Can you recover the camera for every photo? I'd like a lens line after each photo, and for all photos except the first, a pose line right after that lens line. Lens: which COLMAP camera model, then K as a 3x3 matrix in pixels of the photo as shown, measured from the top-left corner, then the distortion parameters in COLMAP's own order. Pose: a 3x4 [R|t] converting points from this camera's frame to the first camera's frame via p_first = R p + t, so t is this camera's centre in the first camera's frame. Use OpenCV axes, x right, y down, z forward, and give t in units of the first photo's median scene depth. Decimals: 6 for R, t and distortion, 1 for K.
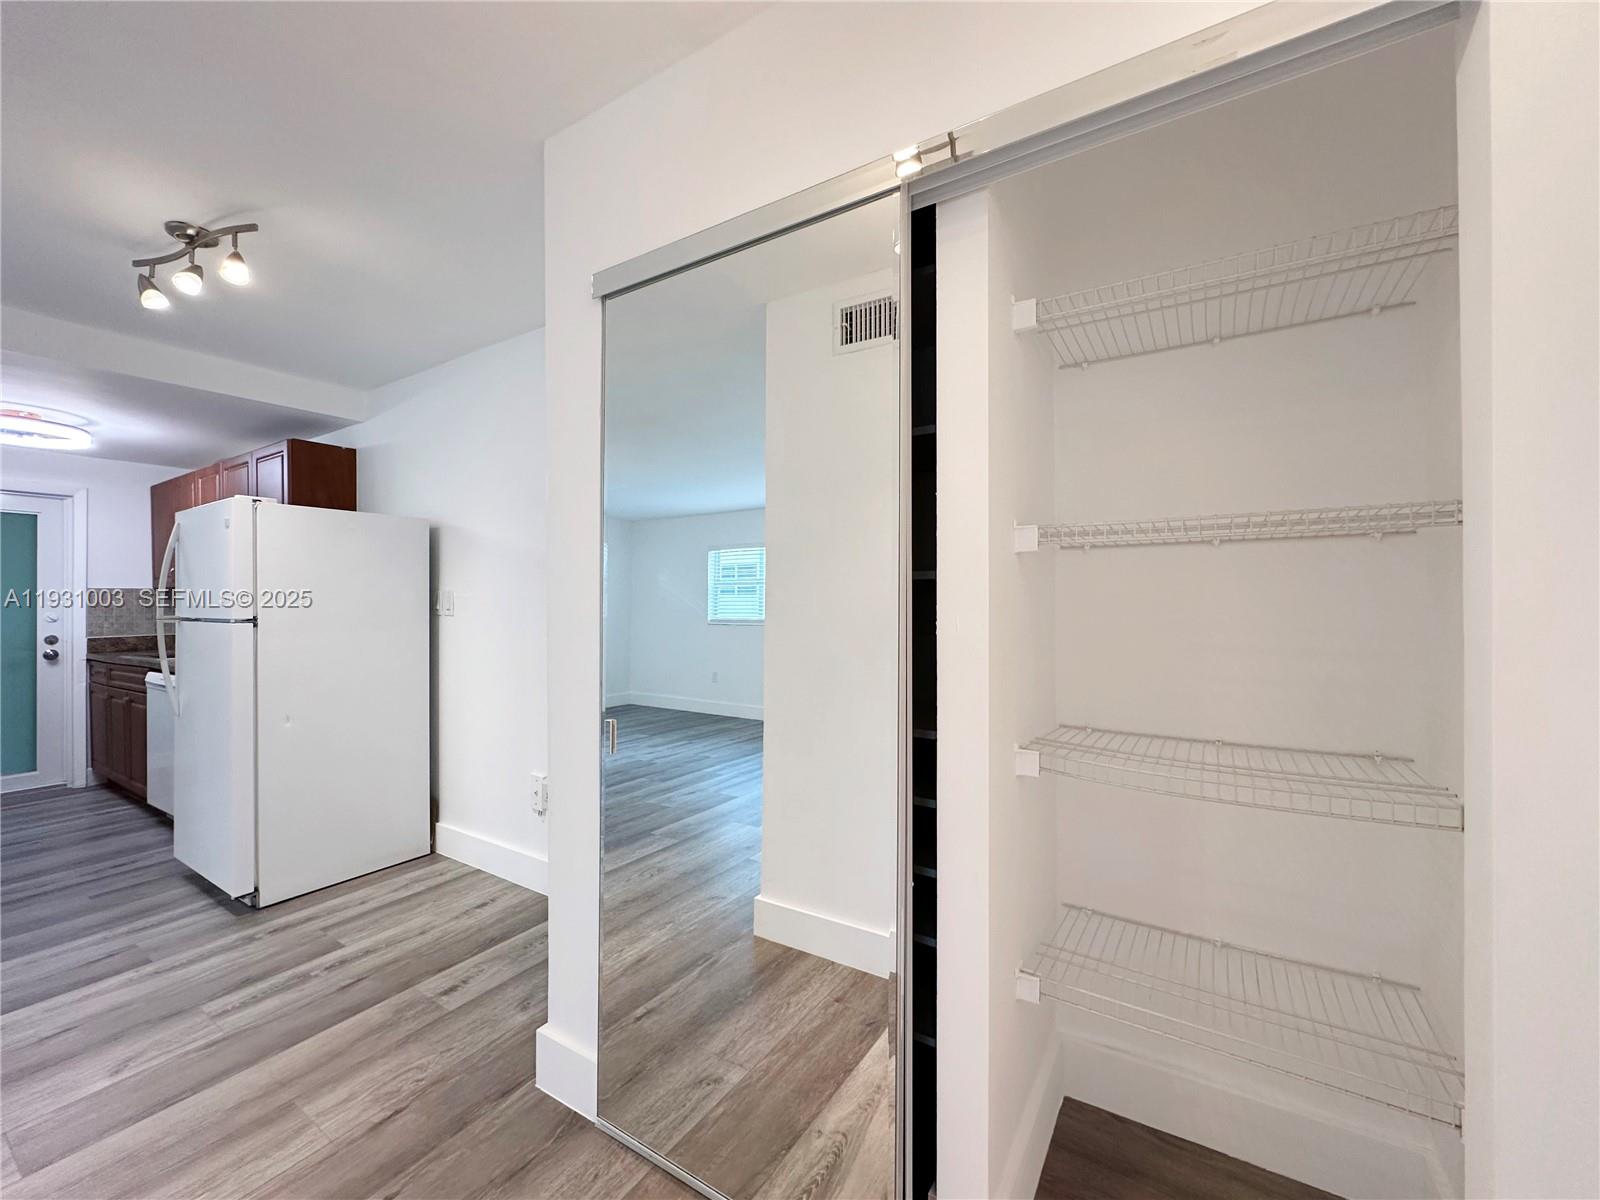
lens RADIAL K [[637.8, 0, 806.6], [0, 637.8, 605.5], [0, 0, 1]] dist [-0.006191, 0.001714]
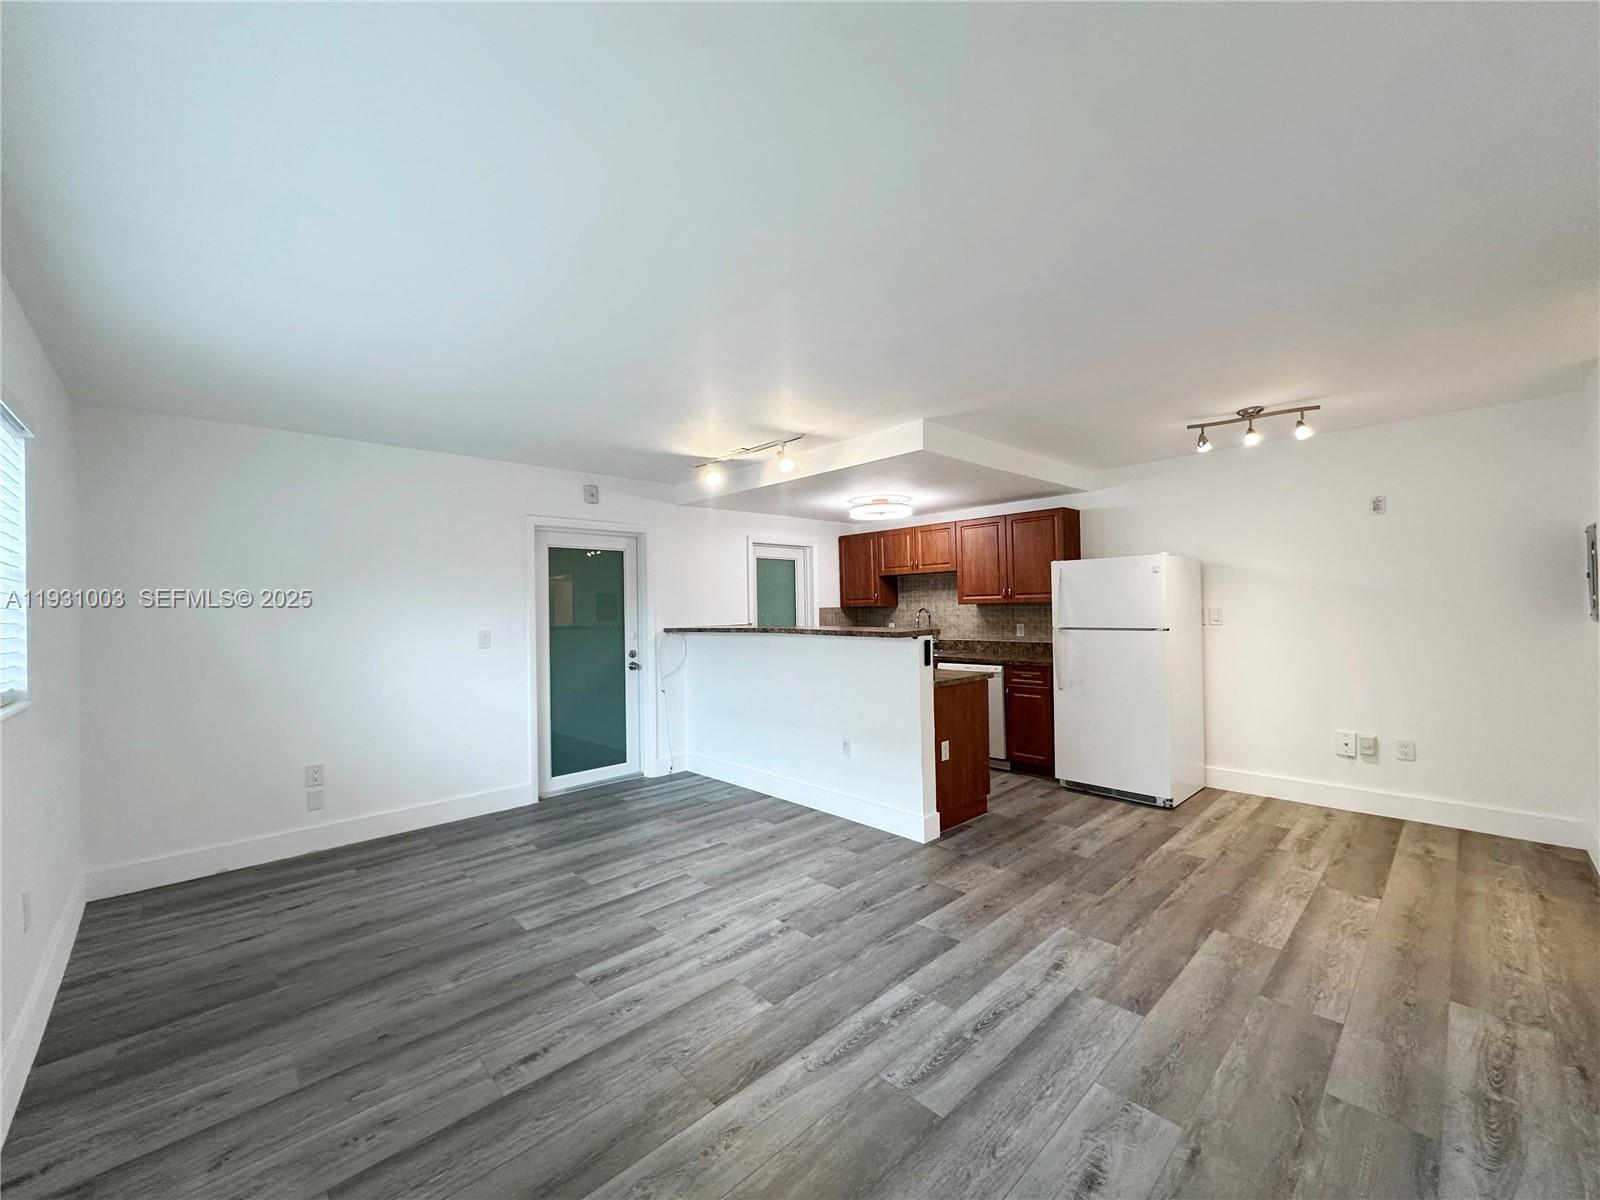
lens RADIAL K [[637.8, 0, 802.0], [0, 637.8, 597.7], [0, 0, 1]] dist [-0.006191, 0.001714]
pose [[0.969353, -0.019064, -0.244930, -1.347395], [0.014268, 0.999670, -0.021340, -0.032219], [0.245256, 0.017192, 0.969306, -0.783120]]
